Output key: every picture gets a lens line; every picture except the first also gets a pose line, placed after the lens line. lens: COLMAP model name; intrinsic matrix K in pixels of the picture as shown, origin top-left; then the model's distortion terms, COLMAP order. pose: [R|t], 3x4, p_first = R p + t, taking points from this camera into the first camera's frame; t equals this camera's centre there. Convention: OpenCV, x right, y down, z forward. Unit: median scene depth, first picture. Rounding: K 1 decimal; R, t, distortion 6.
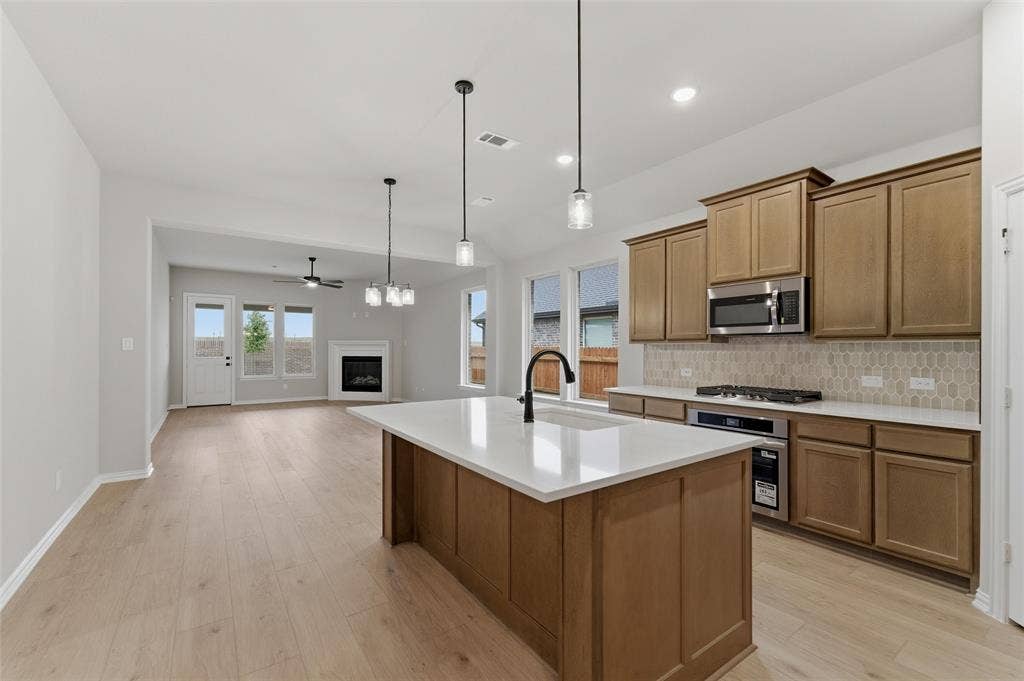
lens RADIAL K [[432.1, 0, 515.7], [0, 432.1, 343.2], [0, 0, 1]] dist [-0.001458, 0.000207]
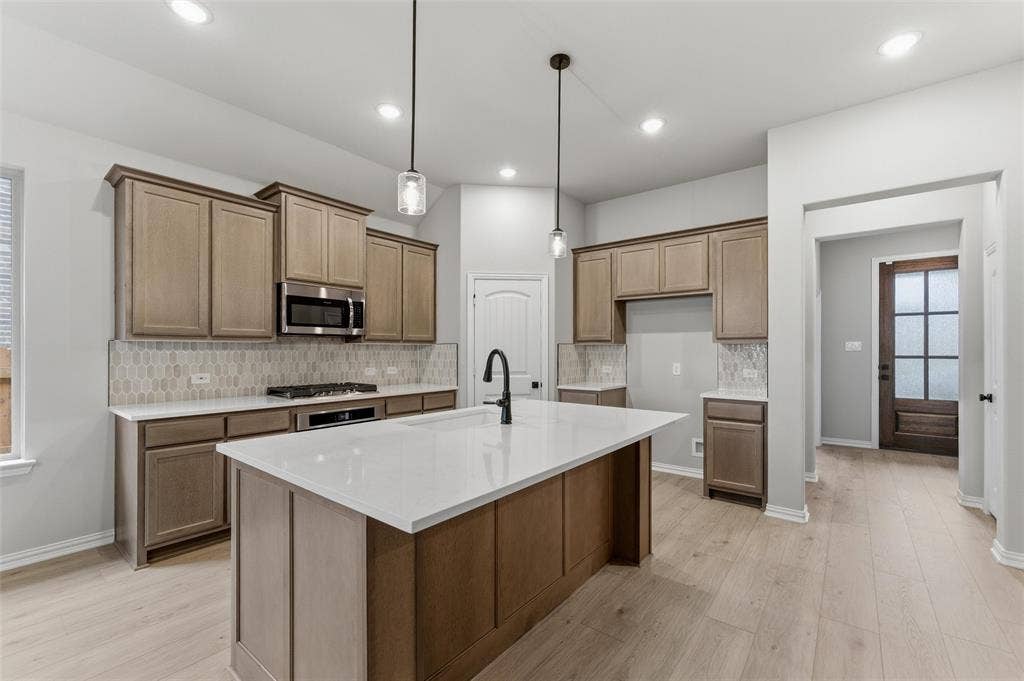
lens RADIAL K [[432.1, 0, 504.1], [0, 432.1, 351.1], [0, 0, 1]] dist [-0.001458, 0.000207]
pose [[-0.264219, -0.004048, 0.964454, -0.490348], [-0.016895, 0.999857, -0.000432, 0.009943], [-0.964315, -0.016408, -0.264250, 0.682641]]
